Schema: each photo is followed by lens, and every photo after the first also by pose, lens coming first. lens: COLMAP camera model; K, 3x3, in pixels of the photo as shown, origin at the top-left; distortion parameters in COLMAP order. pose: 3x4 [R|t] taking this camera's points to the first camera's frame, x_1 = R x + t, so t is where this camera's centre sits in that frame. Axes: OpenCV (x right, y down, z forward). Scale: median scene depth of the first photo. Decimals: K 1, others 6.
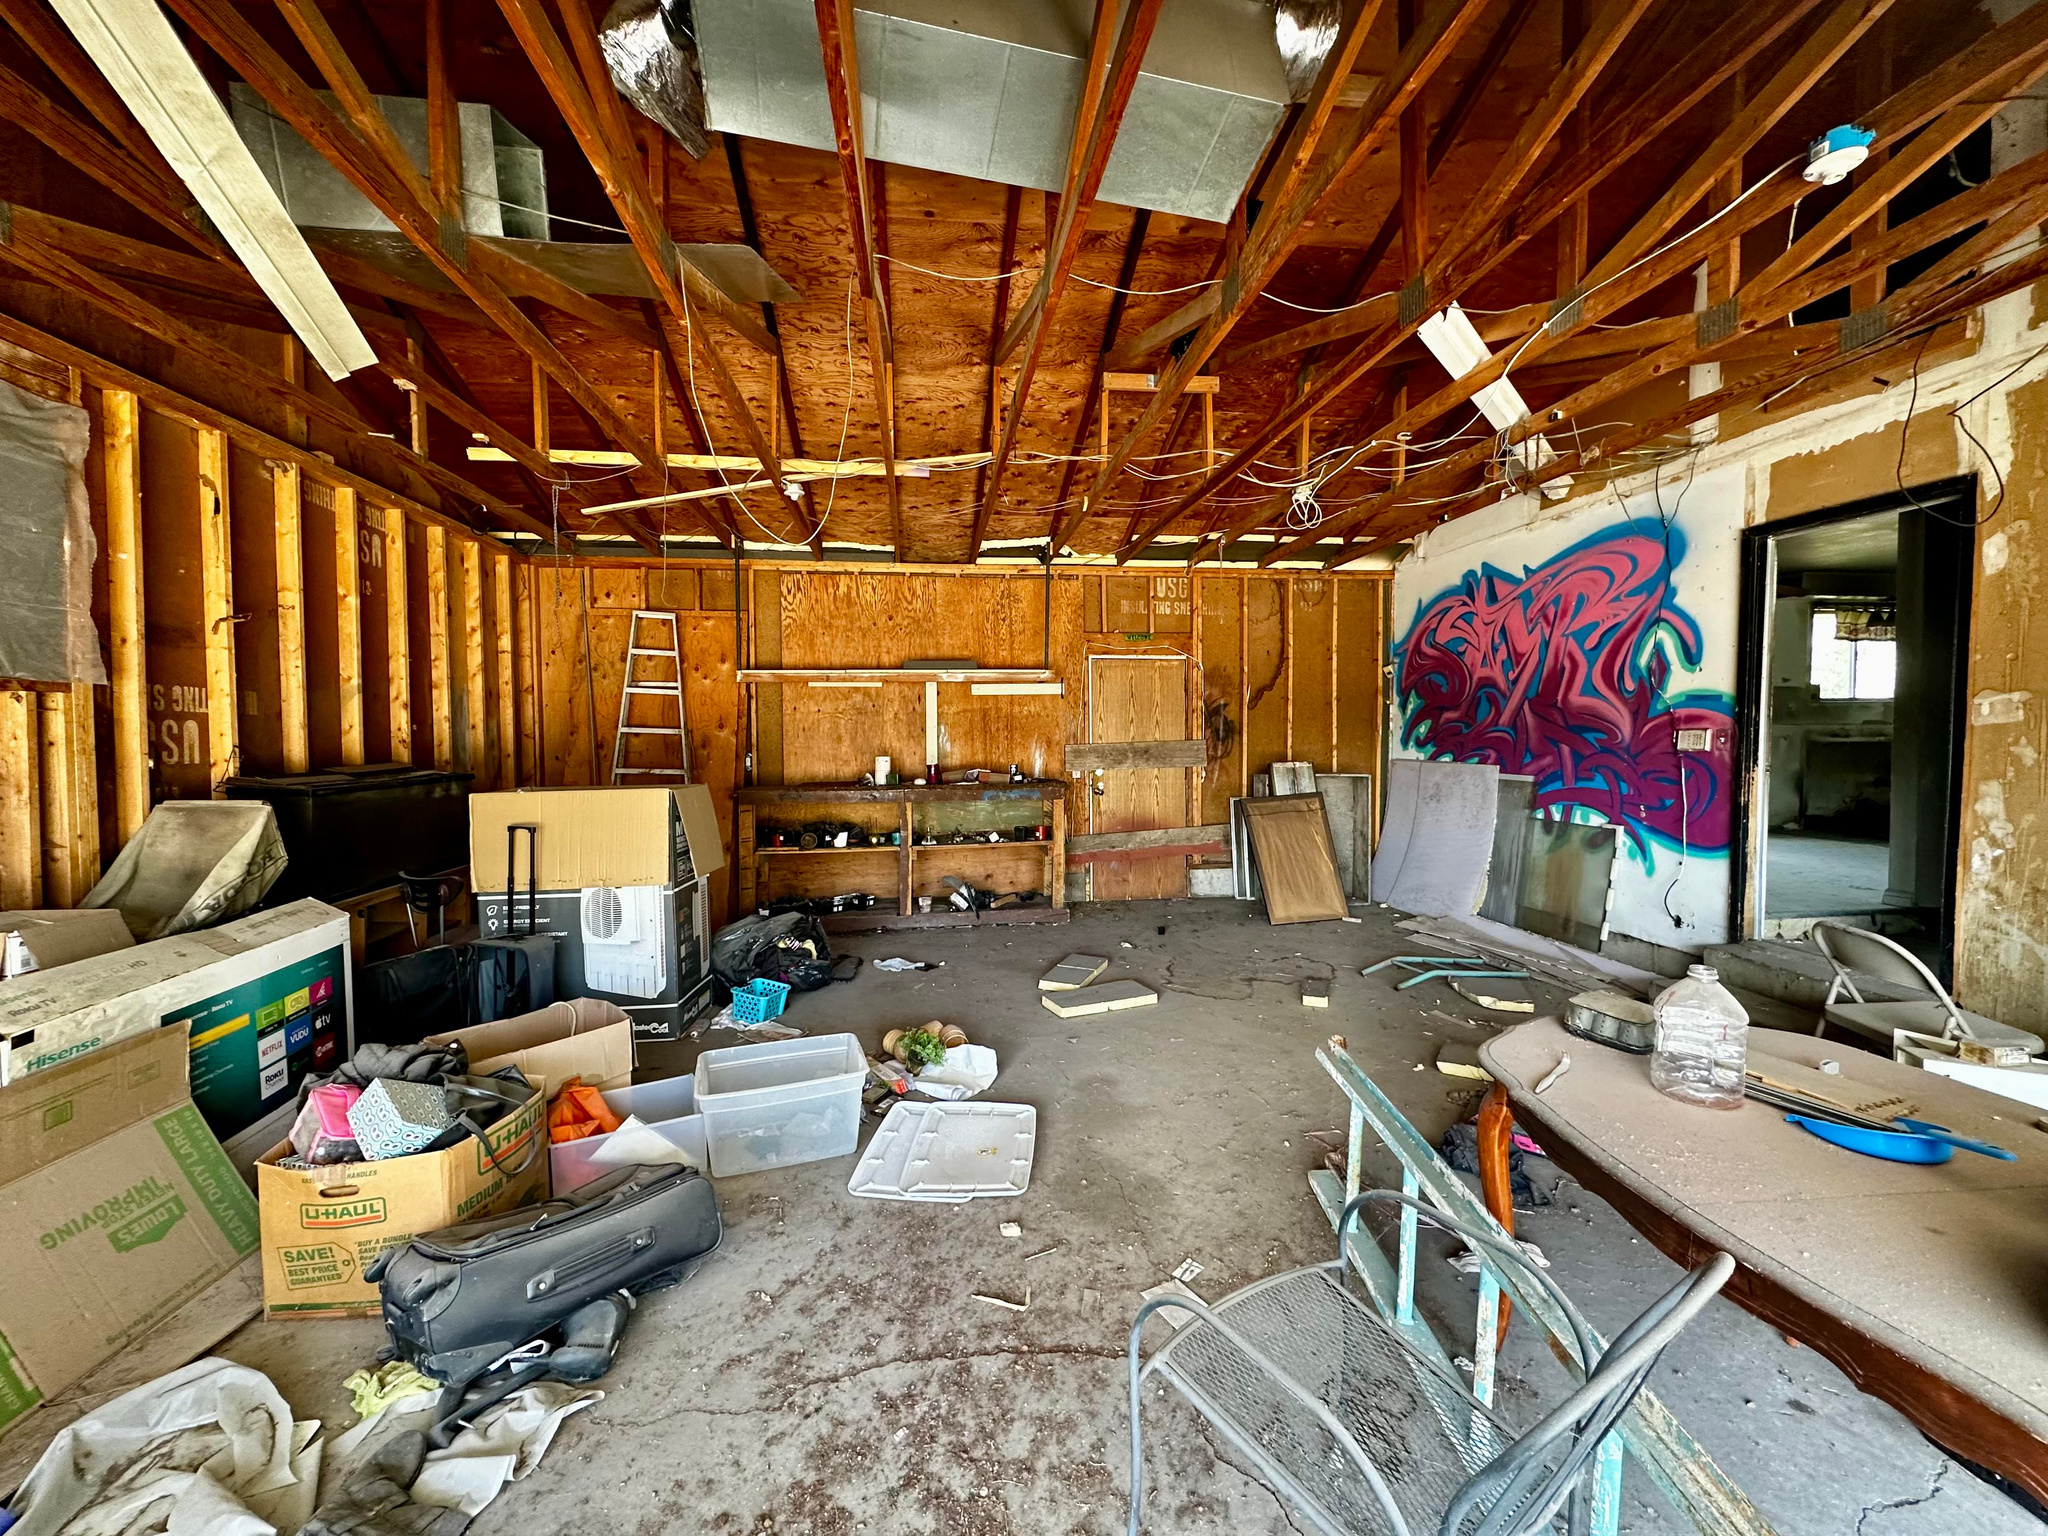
lens RADIAL K [[815.4, 0, 1023.2], [0, 815.4, 766.8], [0, 0, 1]] dist [-0.002927, 0.000571]
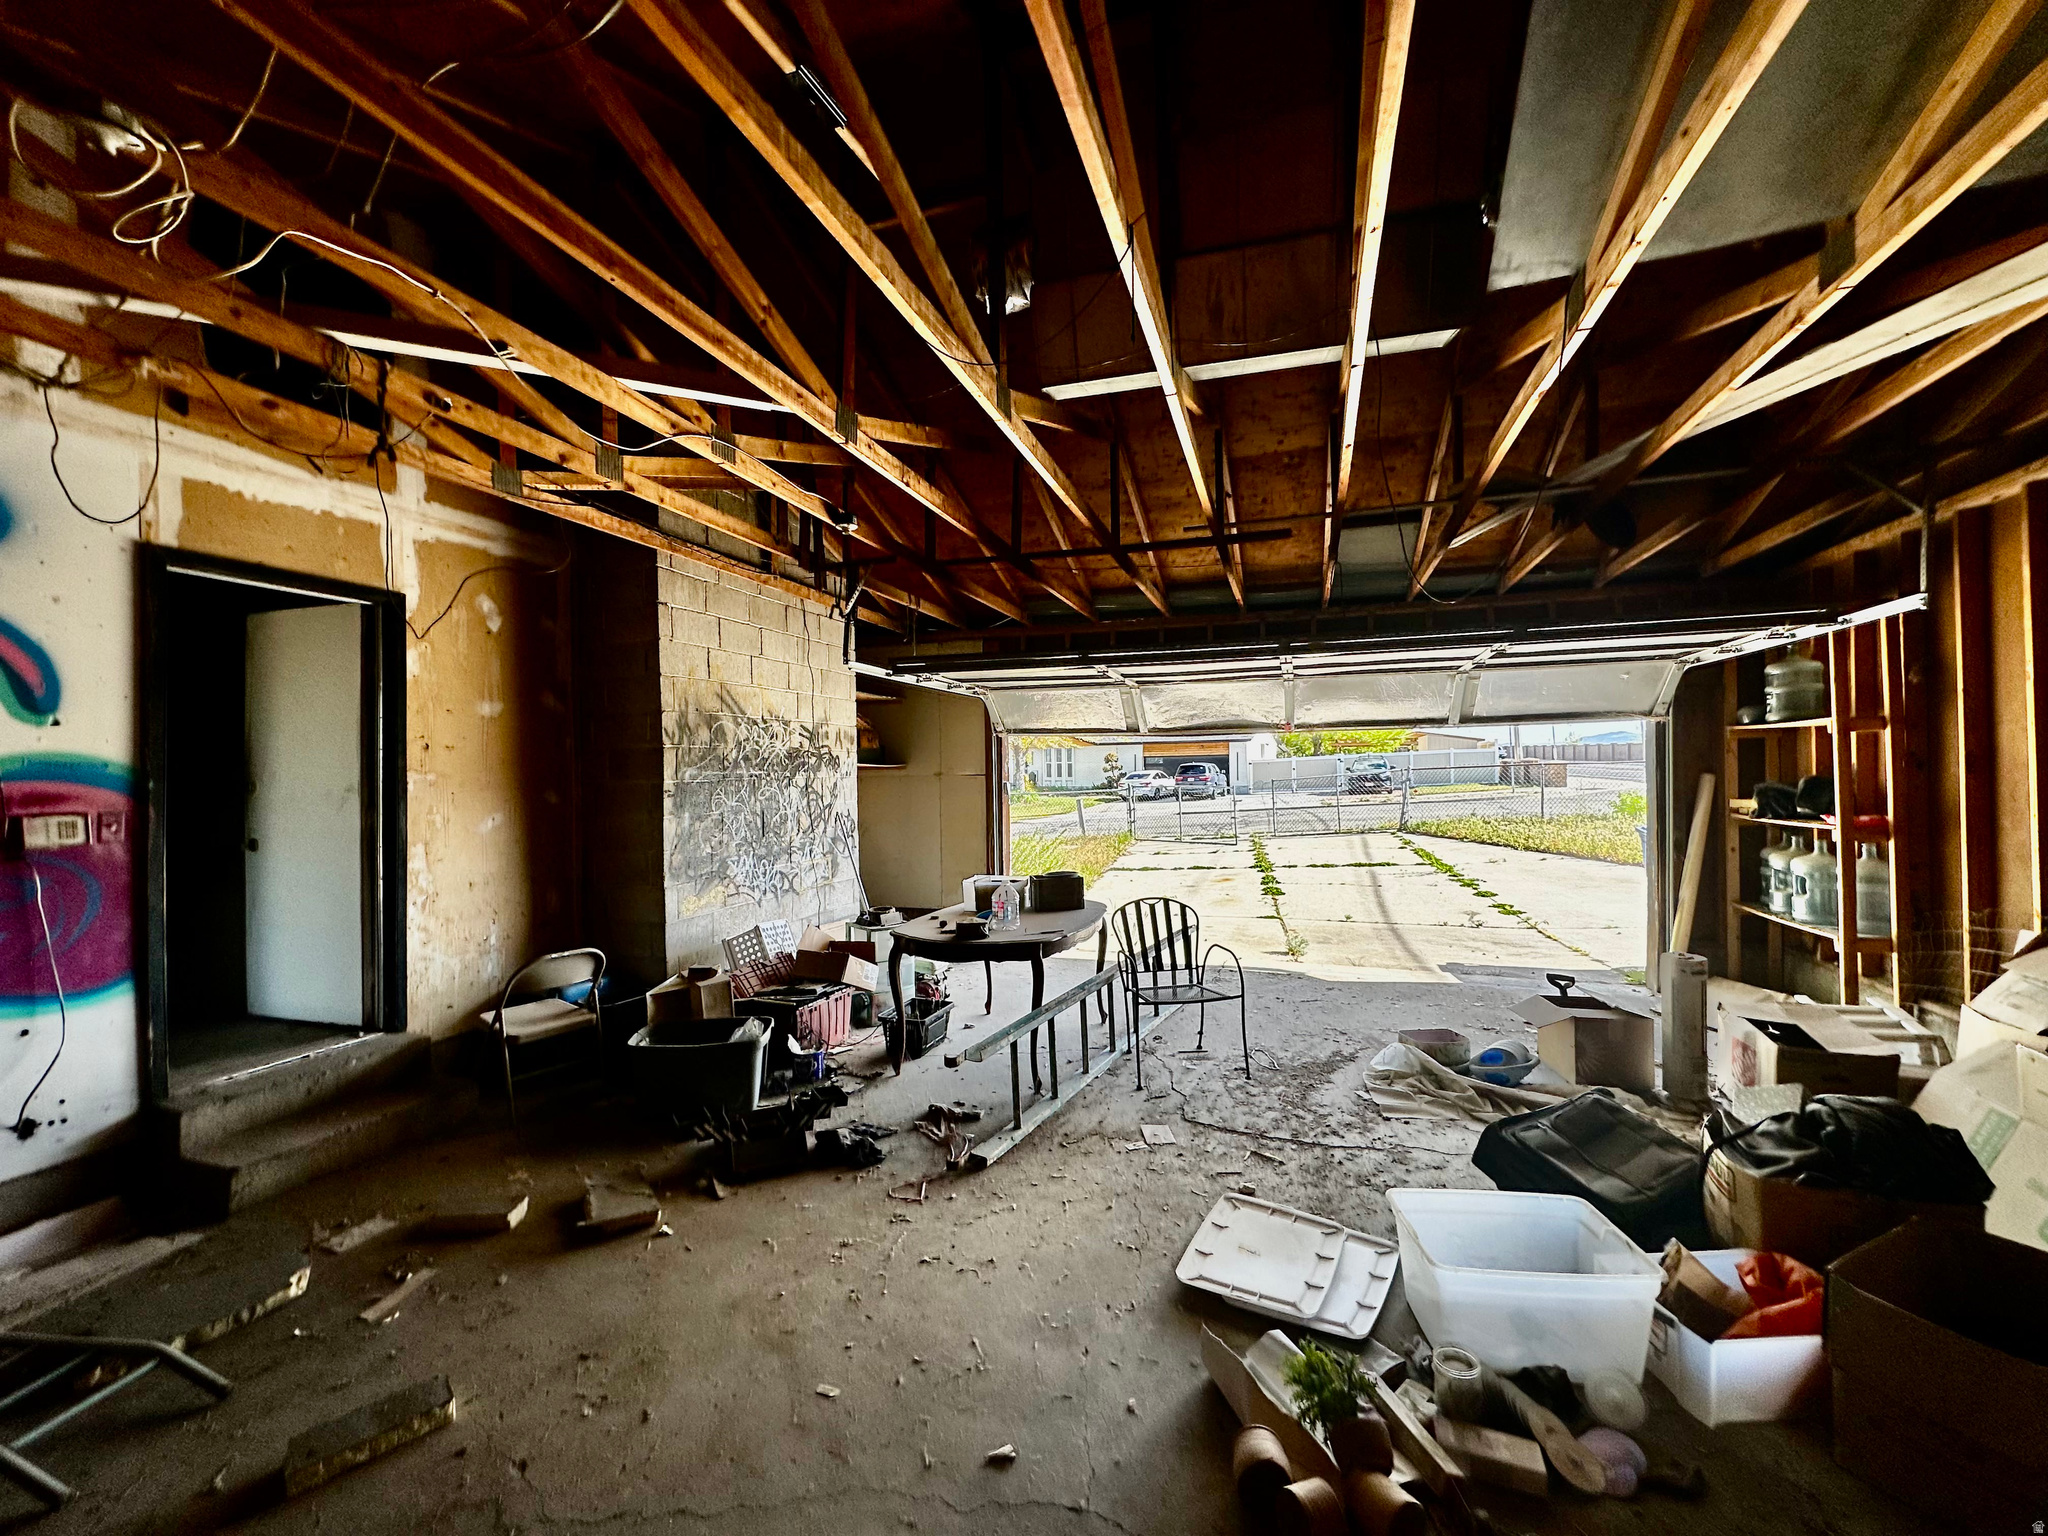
lens RADIAL K [[815.4, 0, 1023.2], [0, 815.4, 766.8], [0, 0, 1]] dist [-0.002927, 0.000571]
pose [[-0.899024, 0.019659, 0.437458, -0.203878], [0.037176, 0.998812, 0.031516, -0.104173], [-0.436319, 0.044597, -0.898686, 1.710595]]
